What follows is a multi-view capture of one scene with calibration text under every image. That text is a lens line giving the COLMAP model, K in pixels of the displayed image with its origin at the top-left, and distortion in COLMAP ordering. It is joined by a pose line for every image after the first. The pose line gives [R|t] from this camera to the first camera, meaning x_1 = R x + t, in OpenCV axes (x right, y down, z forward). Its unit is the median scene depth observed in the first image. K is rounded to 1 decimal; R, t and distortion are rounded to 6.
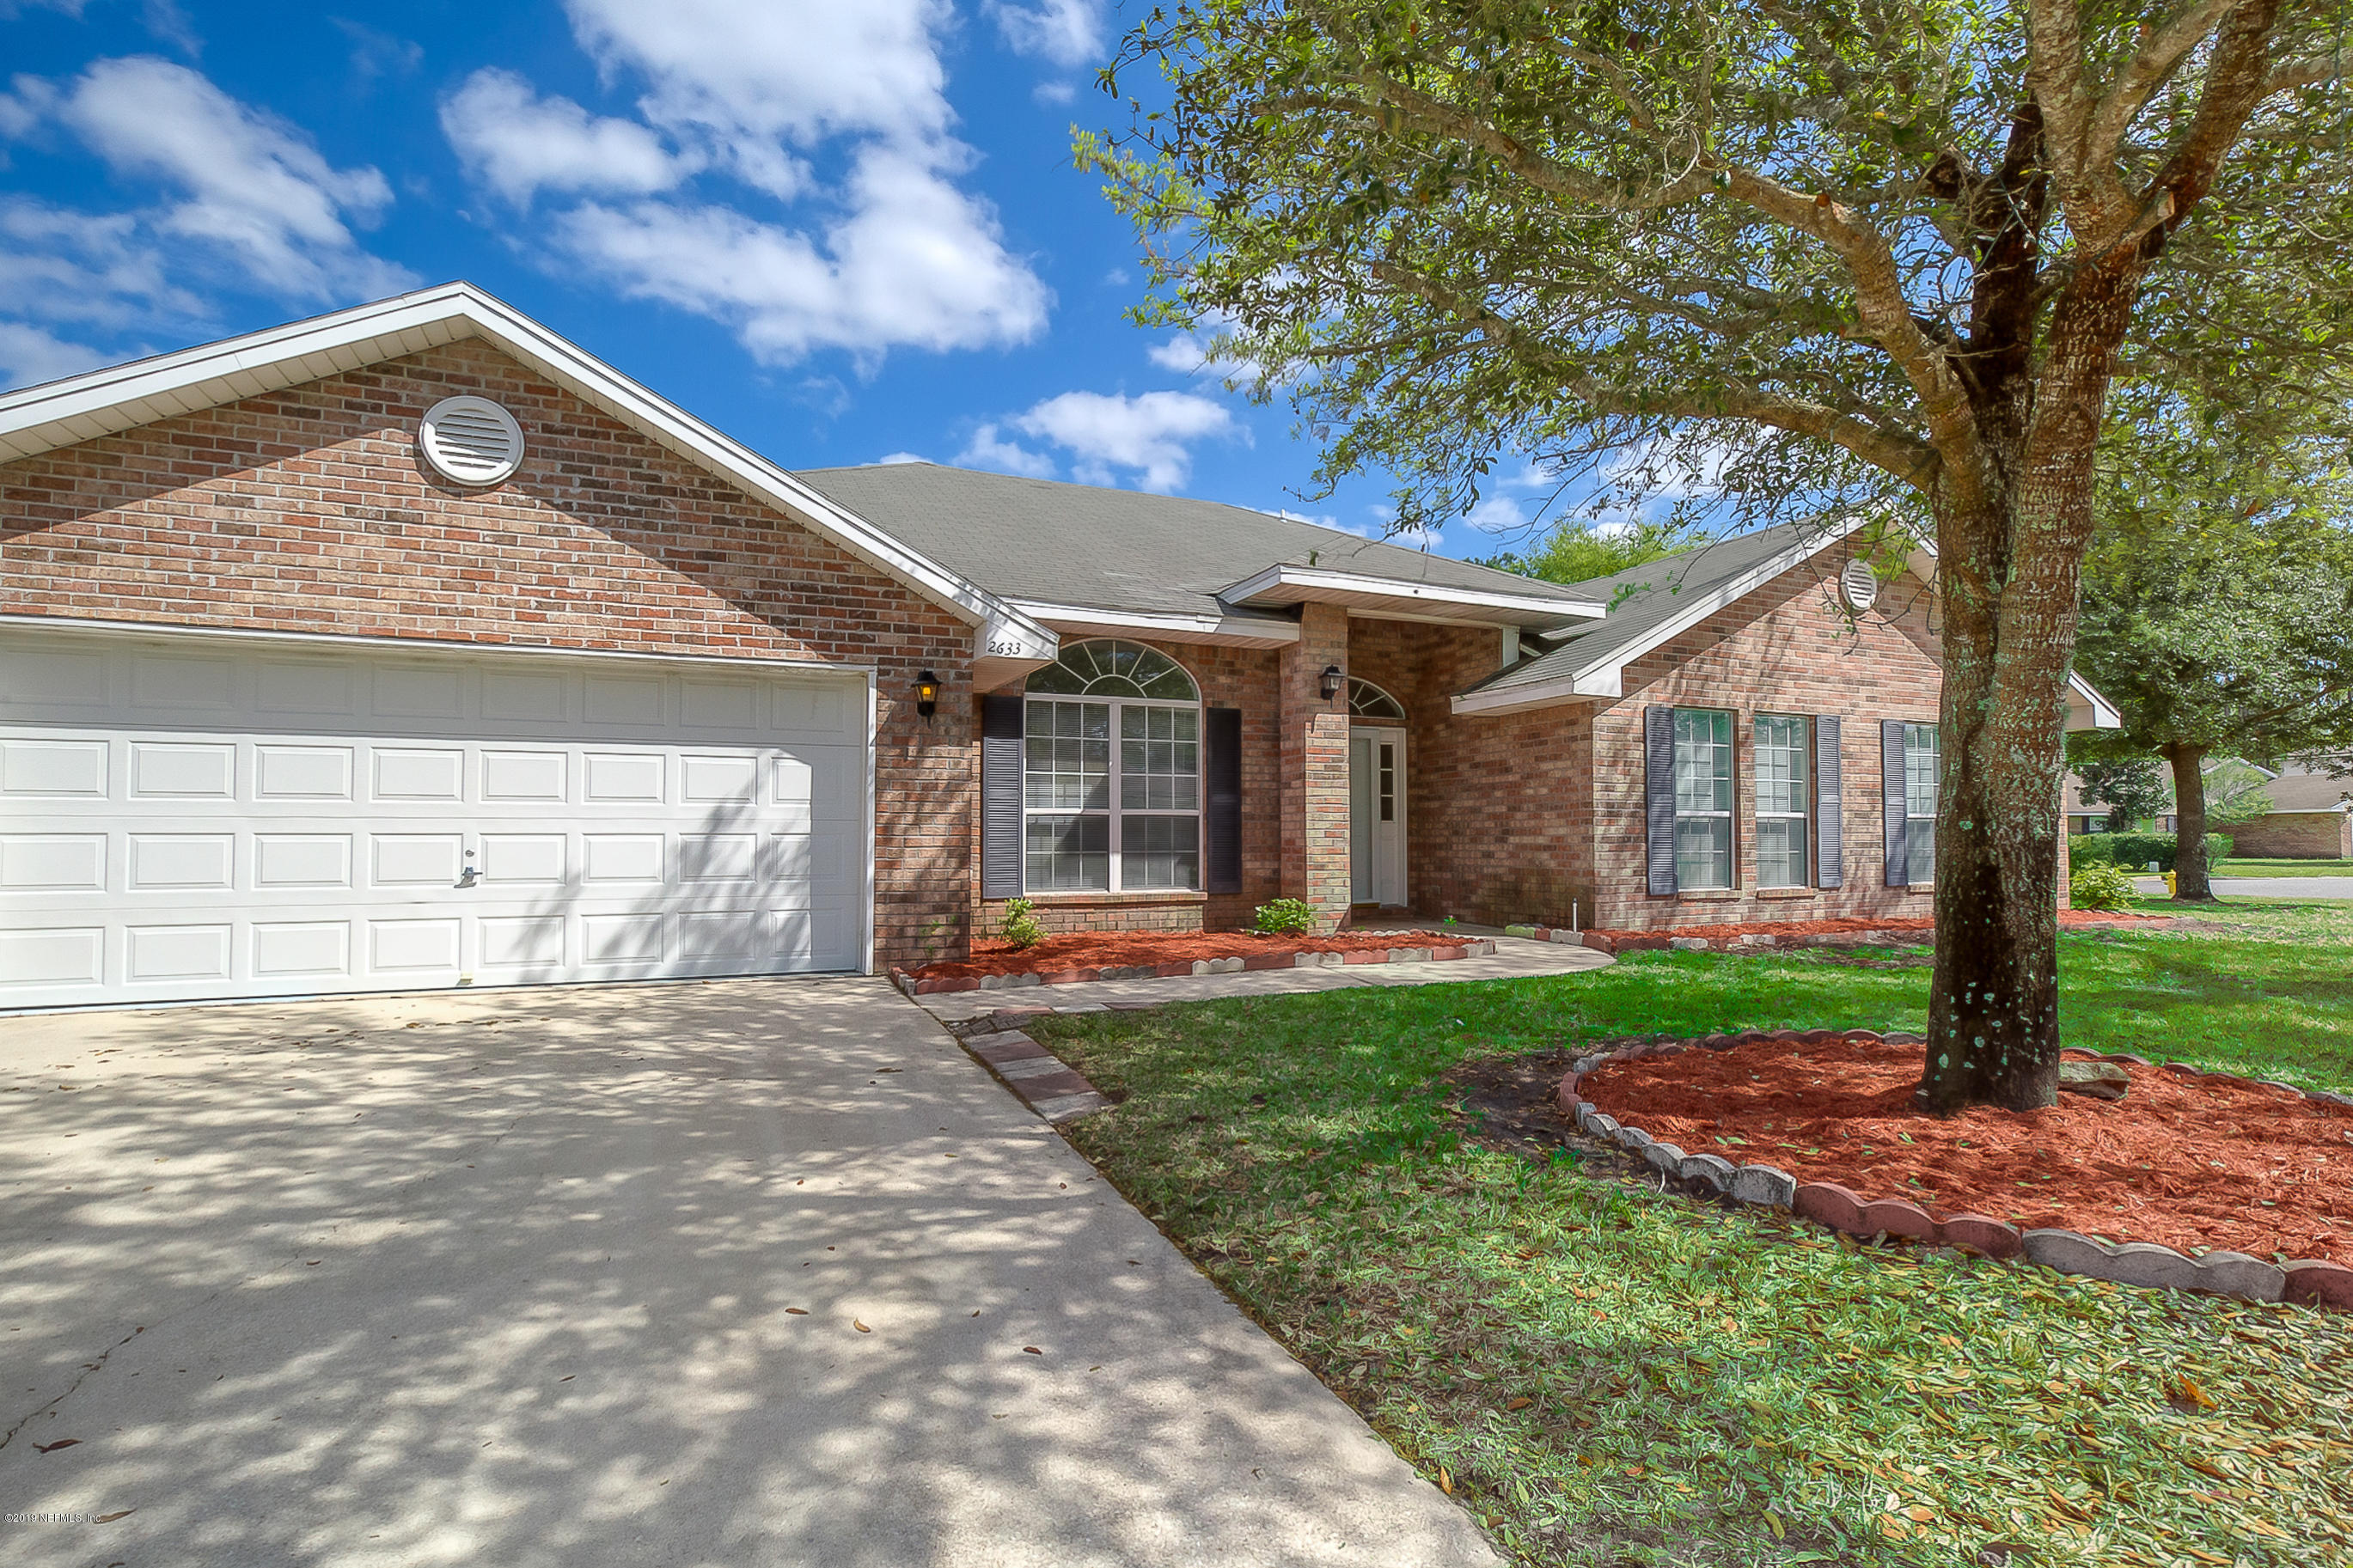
lens RADIAL K [[1088.4, 0, 1174.8], [0, 1088.4, 776.0], [0, 0, 1]] dist [-0.012327, 0.007747]
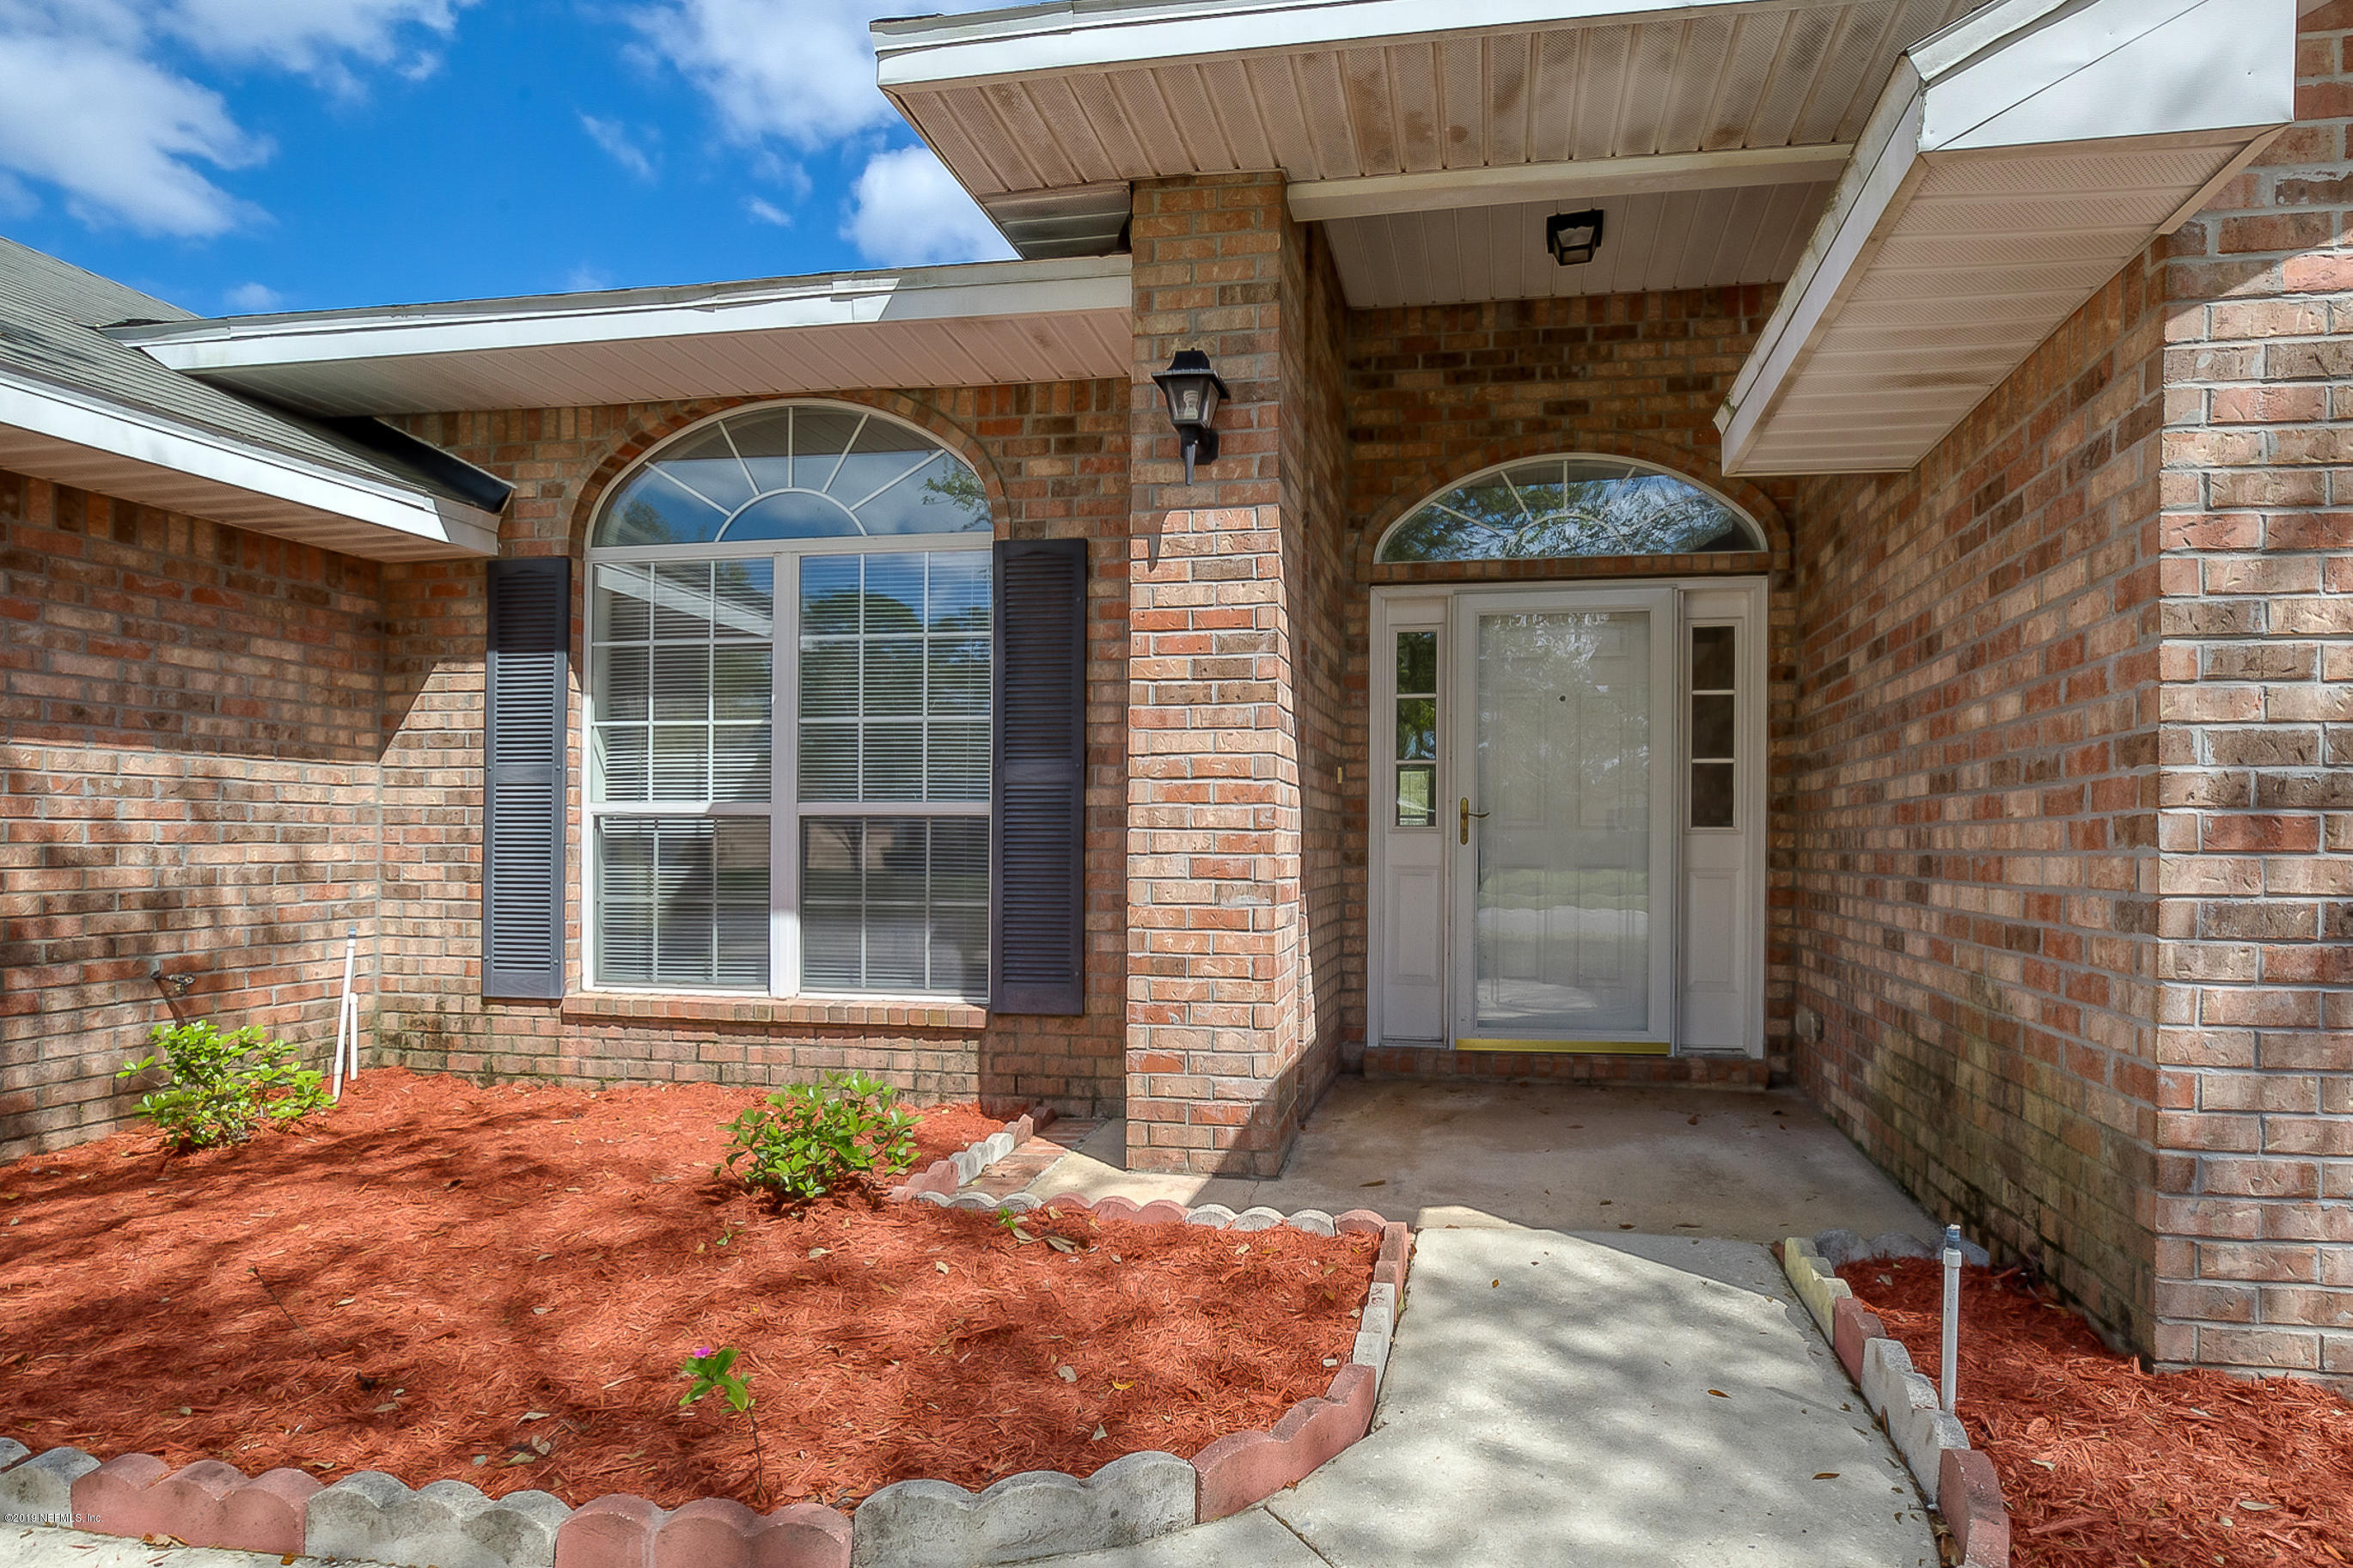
lens RADIAL K [[1165.6, 0, 1303.1], [0, 1165.6, 831.2], [0, 0, 1]] dist [-0.001350, -0.000160]
pose [[0.845373, 0.000226, -0.534177, 0.360871], [0.024121, 0.998964, 0.038596, 0.029159], [0.533632, -0.045513, 0.844491, 0.719831]]
